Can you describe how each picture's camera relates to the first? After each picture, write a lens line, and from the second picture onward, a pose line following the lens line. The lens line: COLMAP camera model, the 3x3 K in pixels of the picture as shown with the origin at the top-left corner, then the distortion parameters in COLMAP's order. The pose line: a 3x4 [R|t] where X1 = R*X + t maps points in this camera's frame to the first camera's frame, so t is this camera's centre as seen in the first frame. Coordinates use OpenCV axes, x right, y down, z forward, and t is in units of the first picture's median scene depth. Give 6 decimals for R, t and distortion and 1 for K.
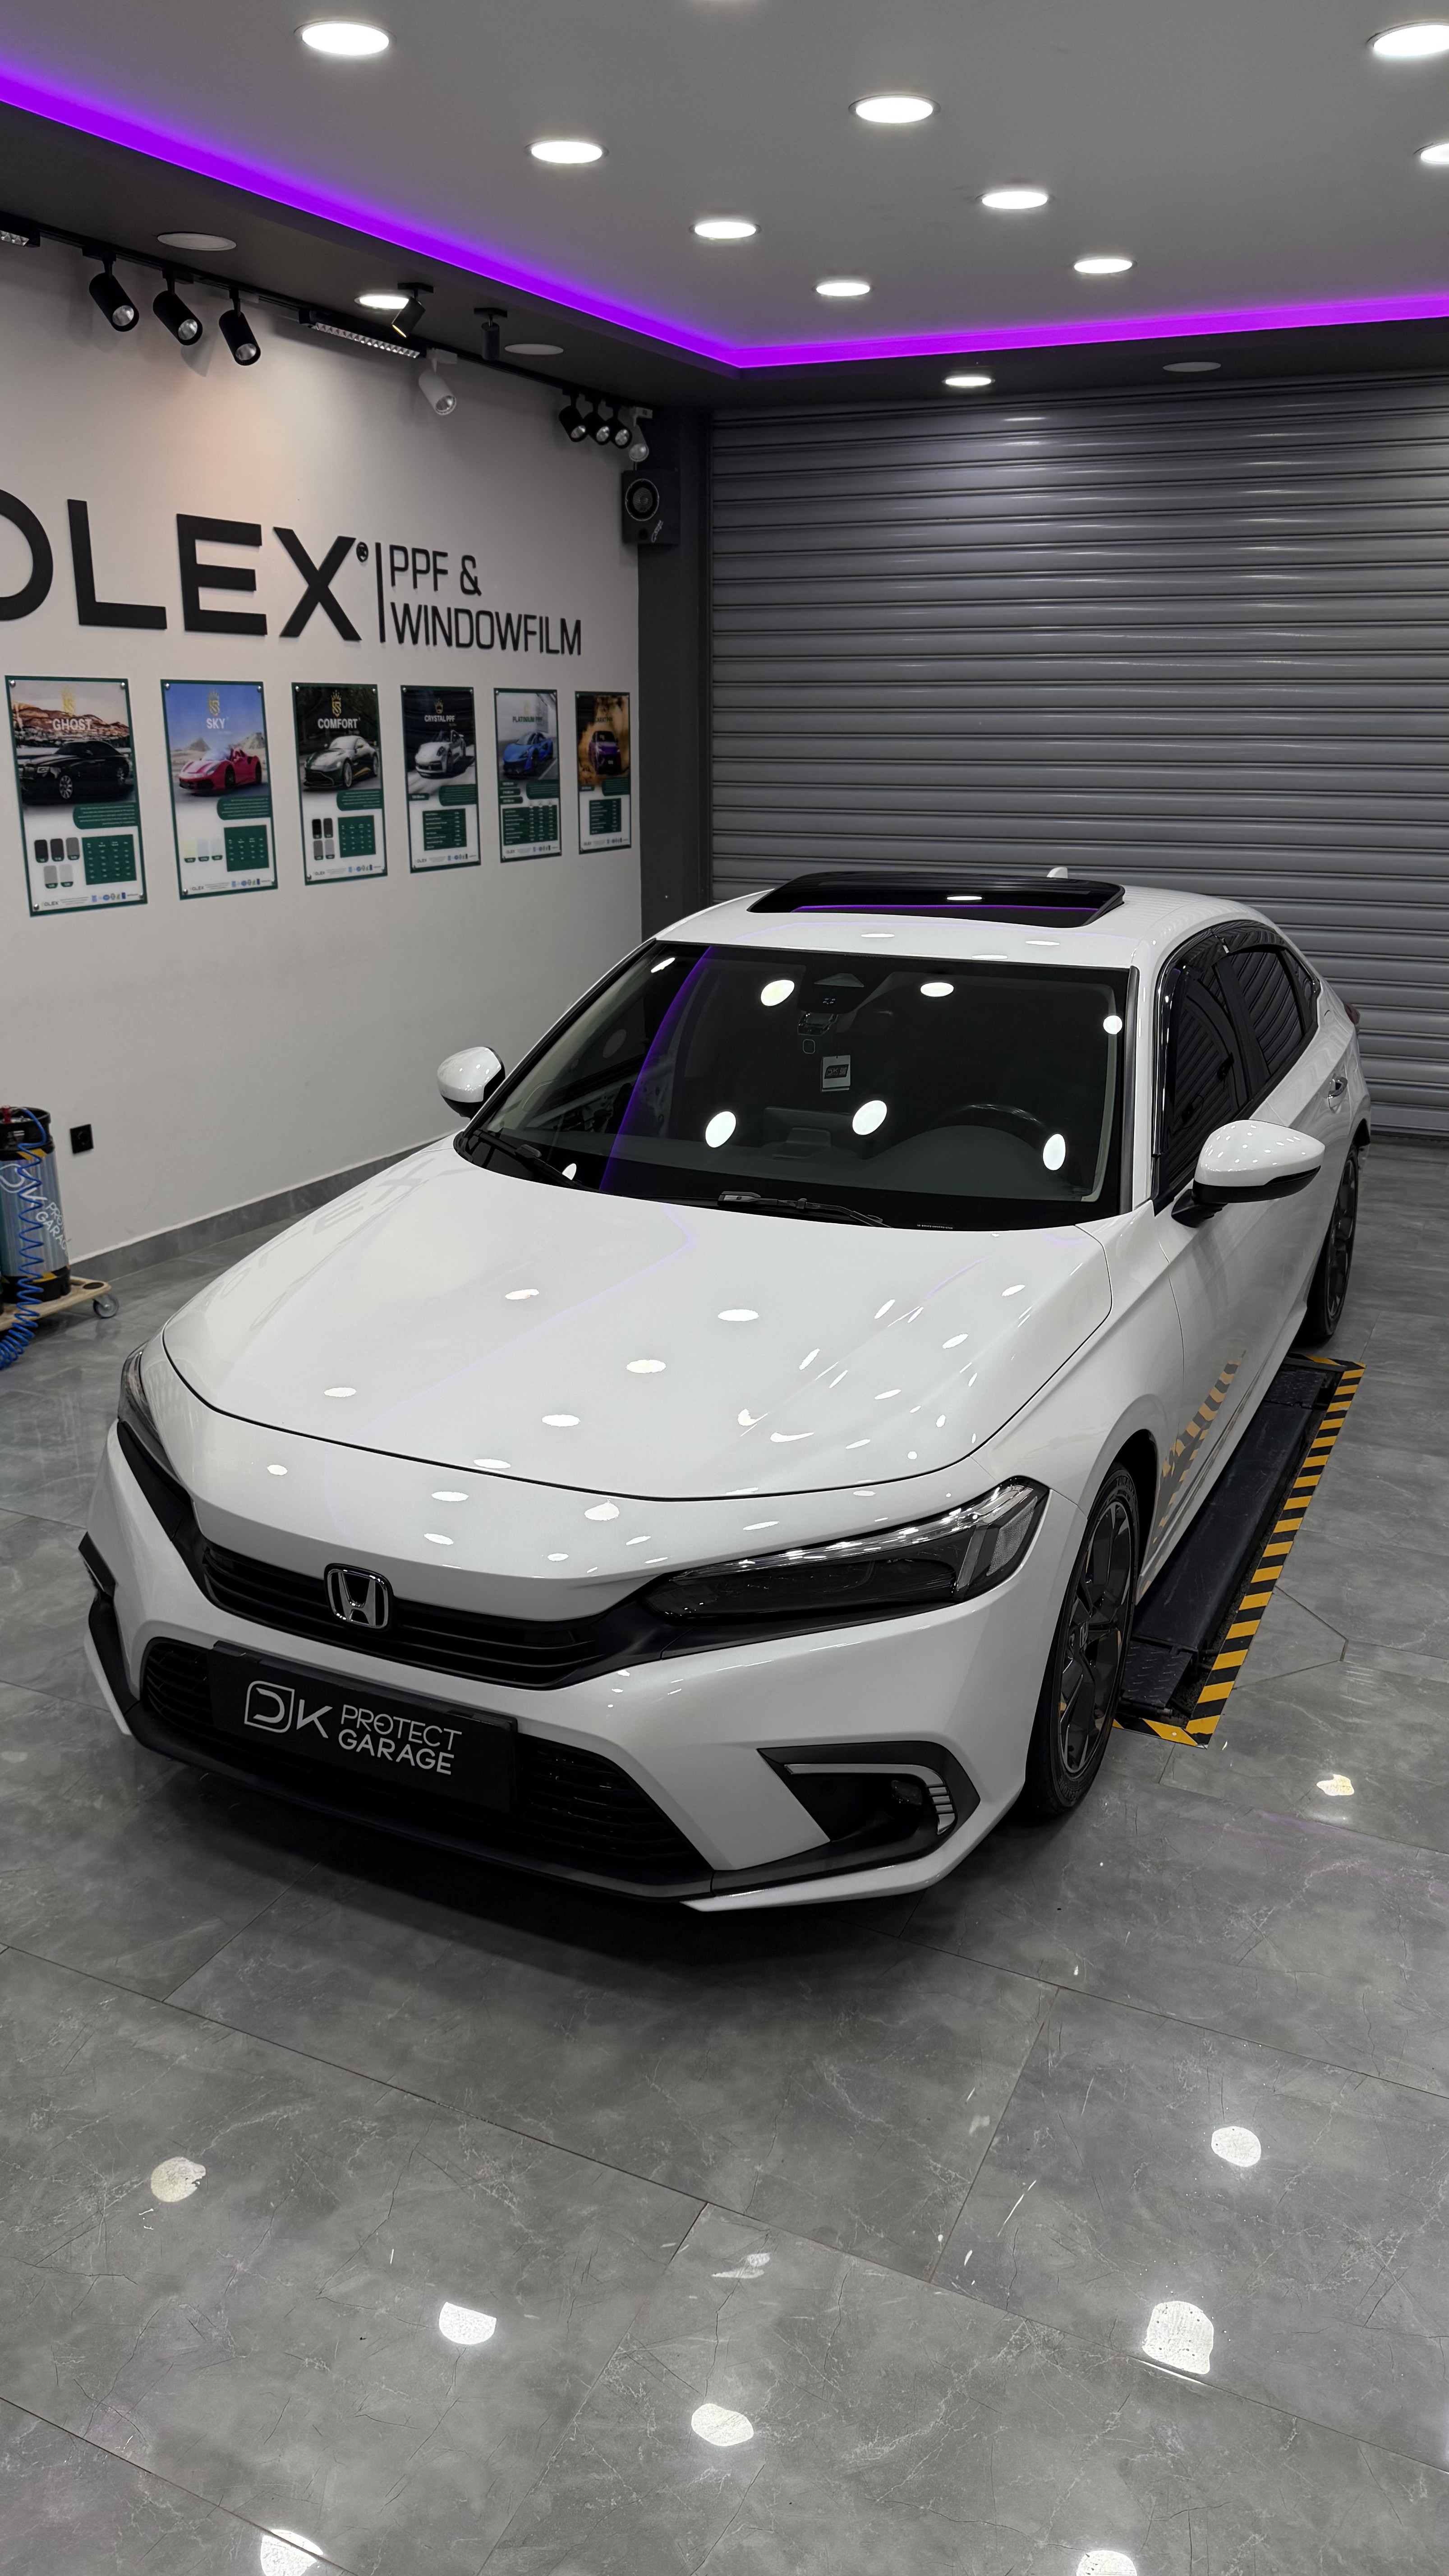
lens RADIAL K [[1821.5, 0, 721.4], [0, 1821.5, 1324.9], [0, 0, 1]] dist [0.076880, -0.133379]
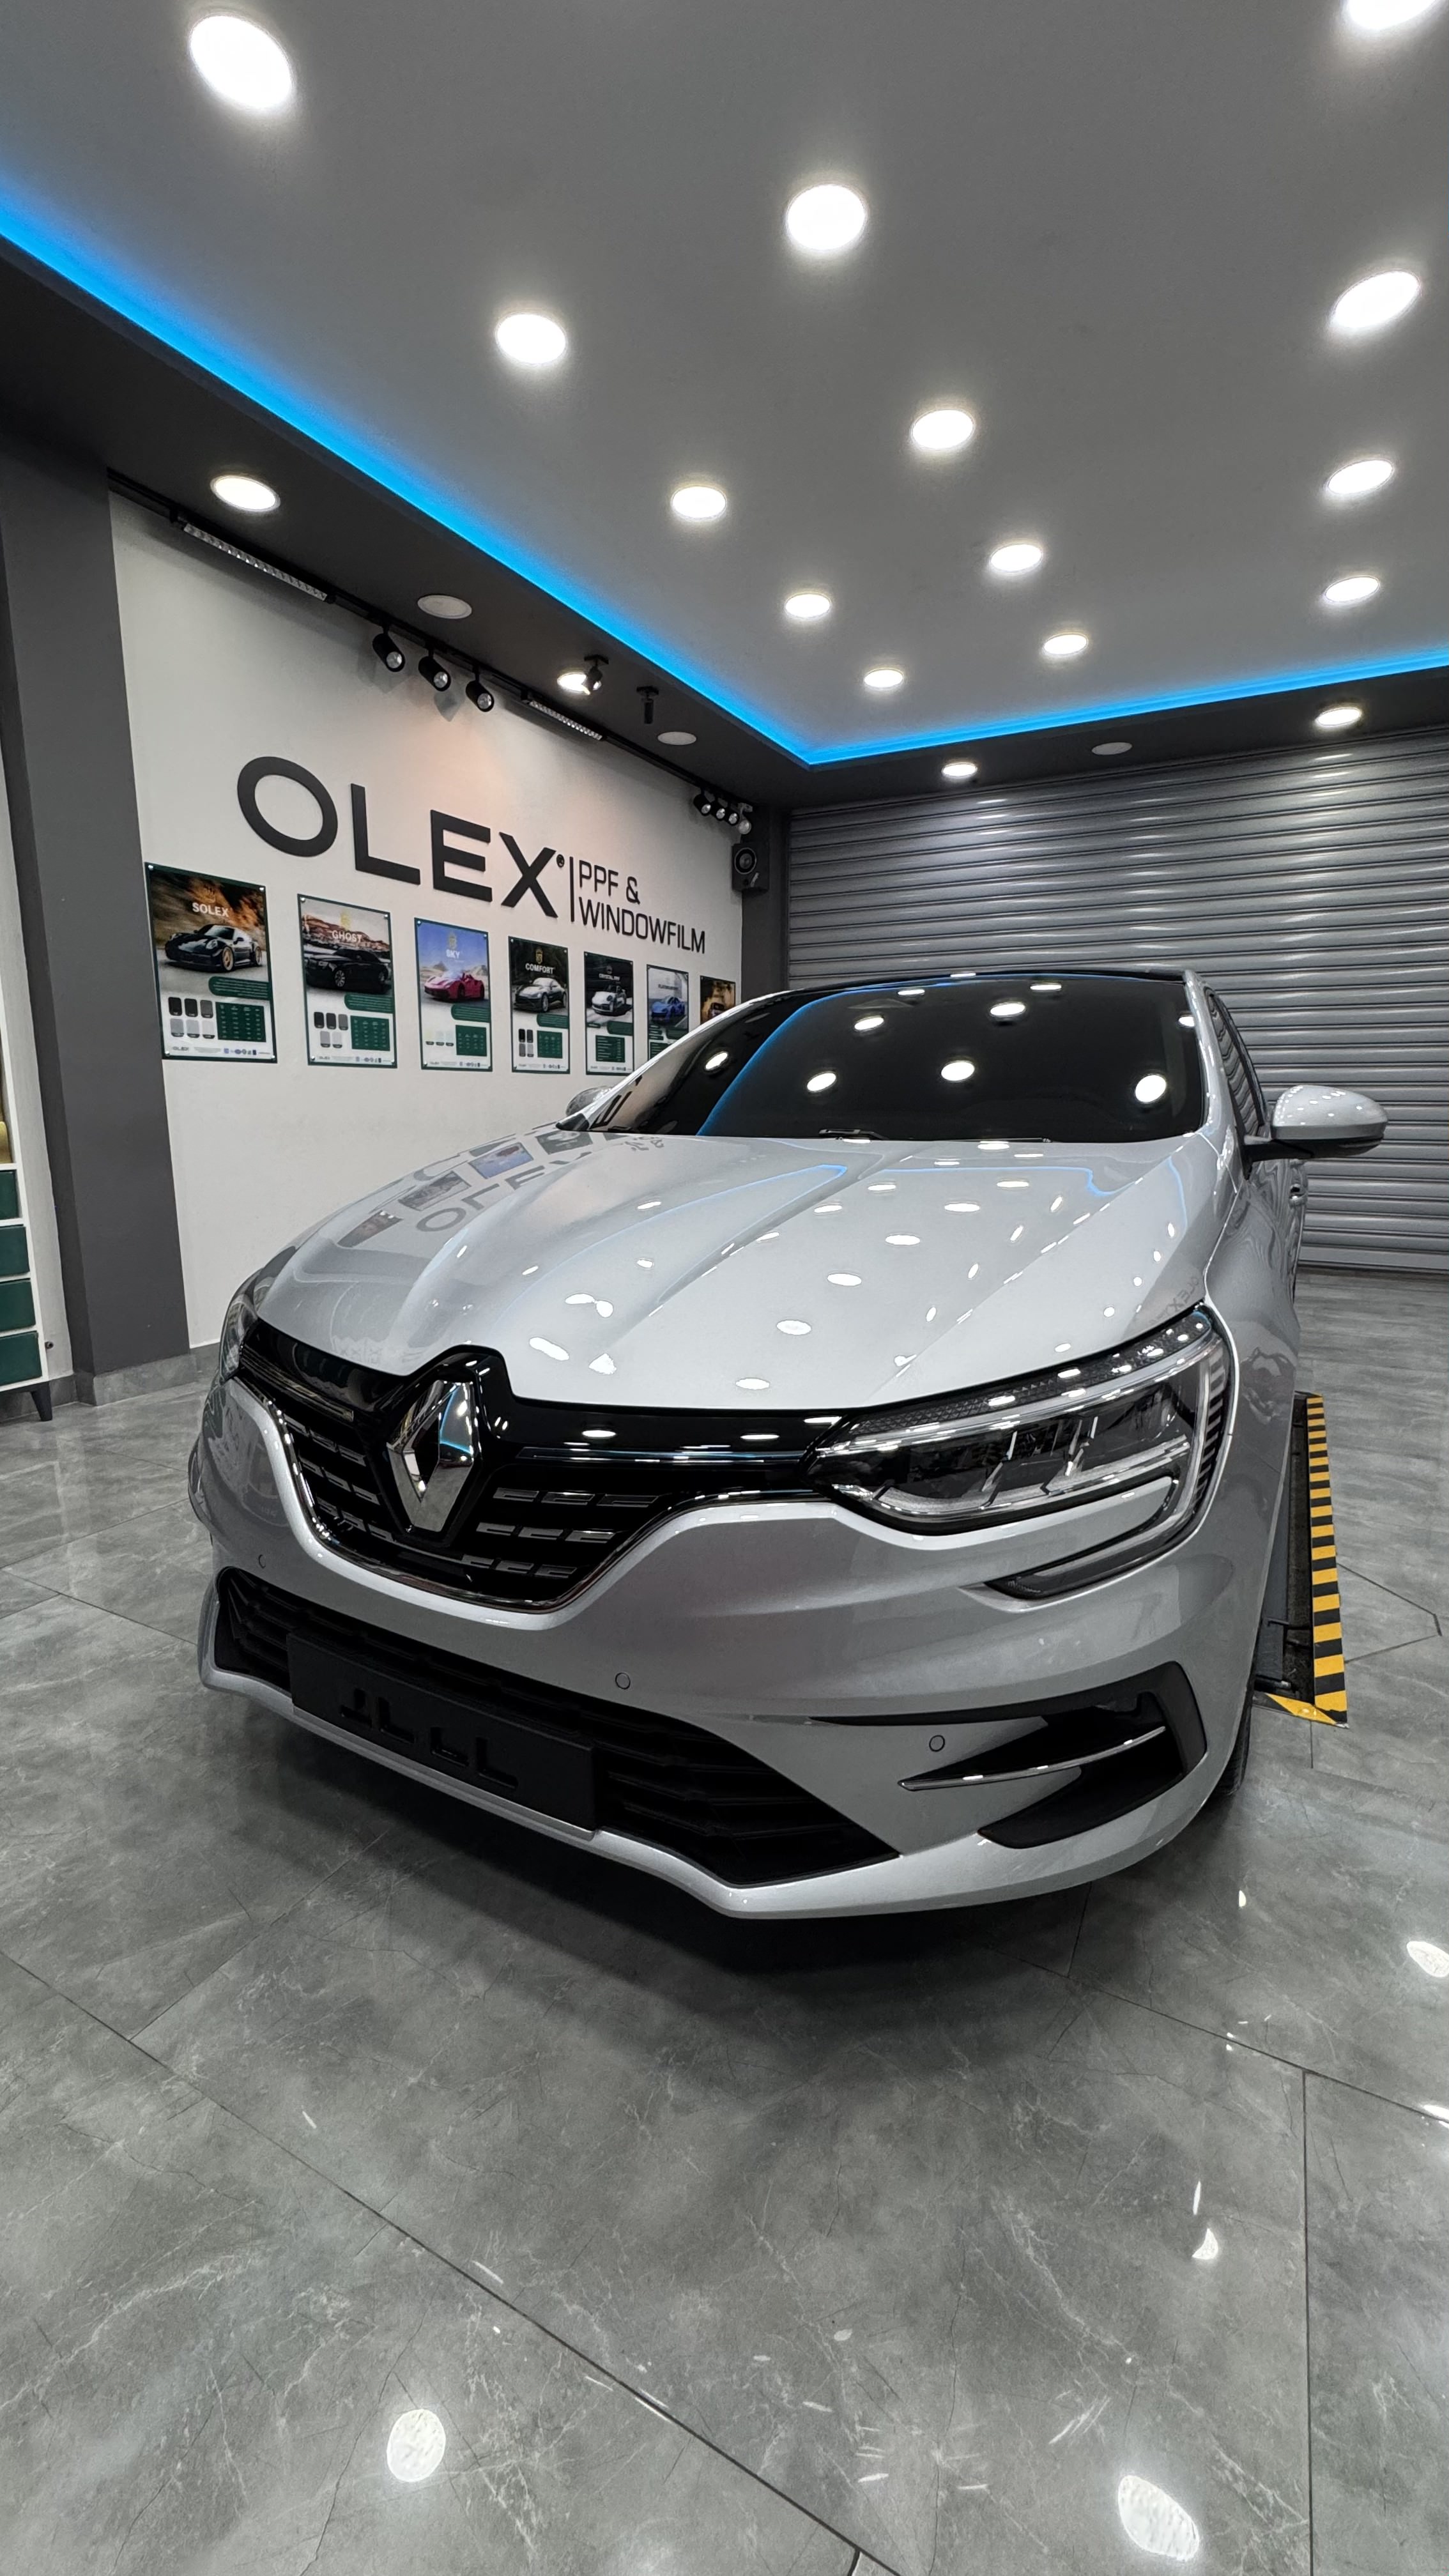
lens RADIAL K [[1033.8, 0, 724.5], [0, 1033.8, 1288.0], [0, 0, 1]] dist [-0.000545, 0.000749]
pose [[0.998521, 0.007523, -0.053851, -0.013818], [-0.015250, 0.989379, -0.144558, 0.049757], [0.052192, 0.145165, 0.988030, 0.237841]]
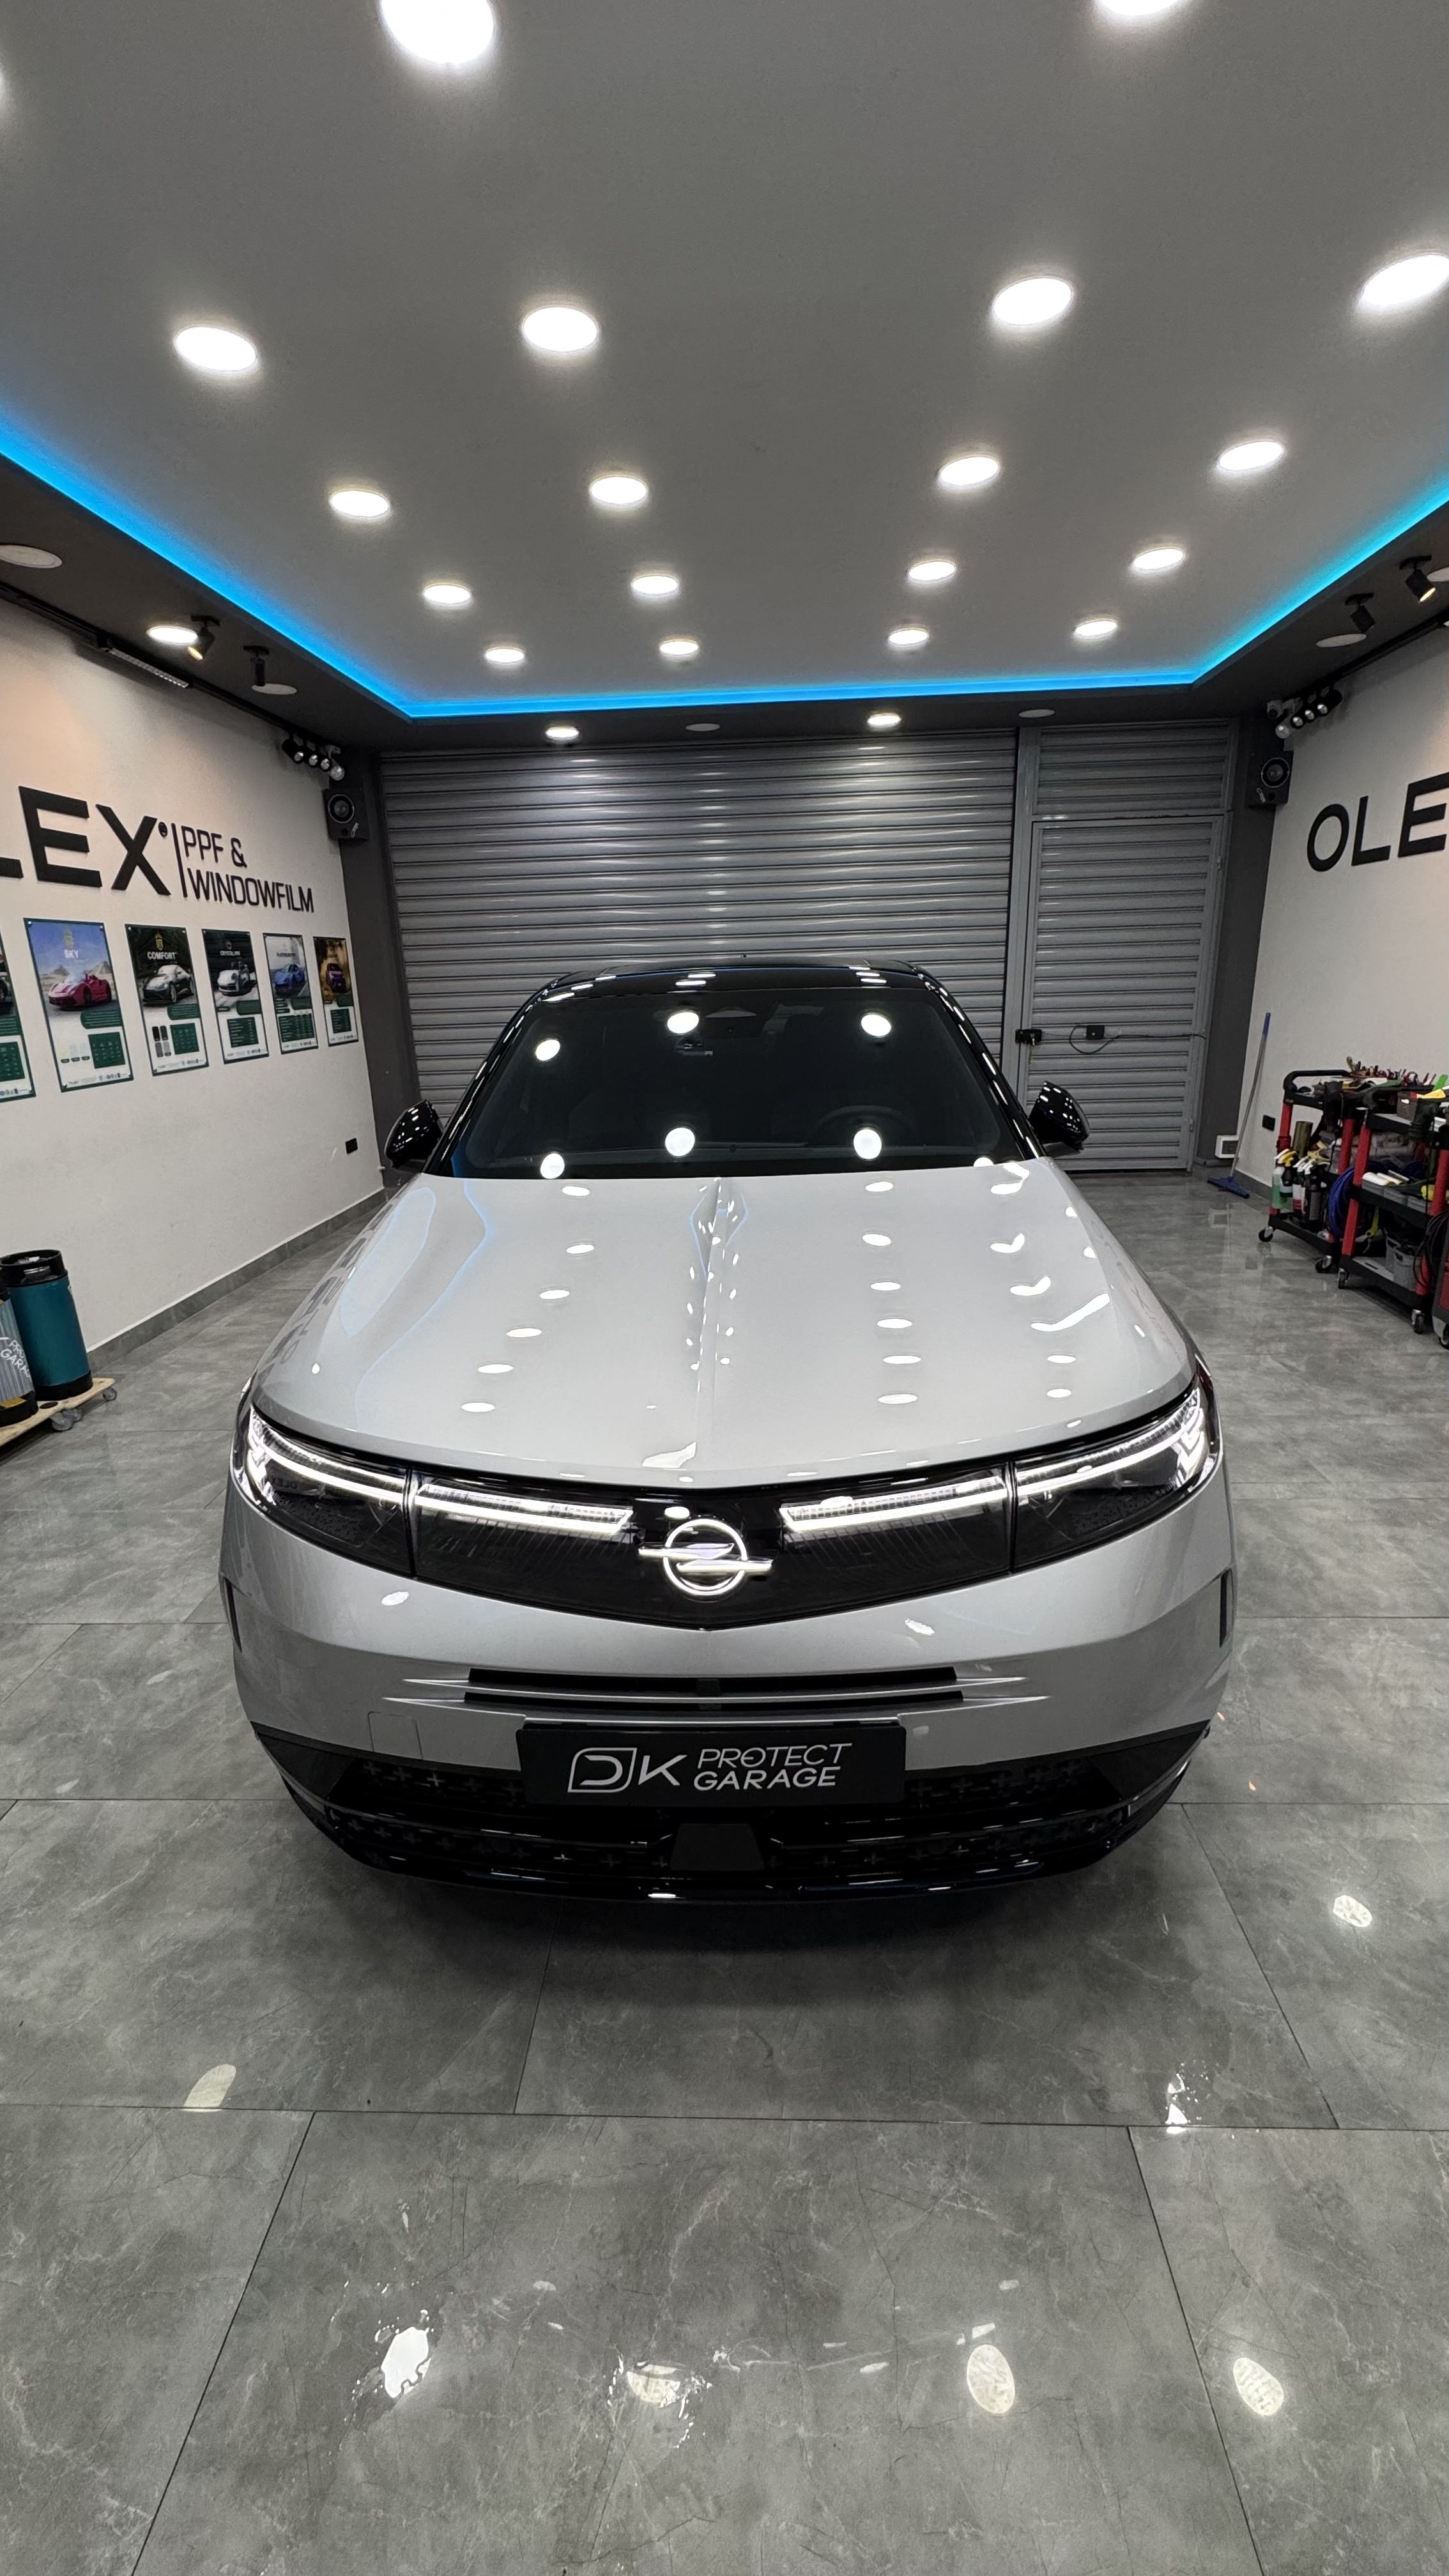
lens RADIAL K [[1033.8, 0, 724.5], [0, 1033.8, 1288.0], [0, 0, 1]] dist [-0.000545, 0.000749]
pose [[0.921078, -0.148177, 0.360081, -0.149142], [0.158785, 0.987313, 0.000121, -0.026231], [-0.355531, 0.057064, 0.932921, 0.181432]]
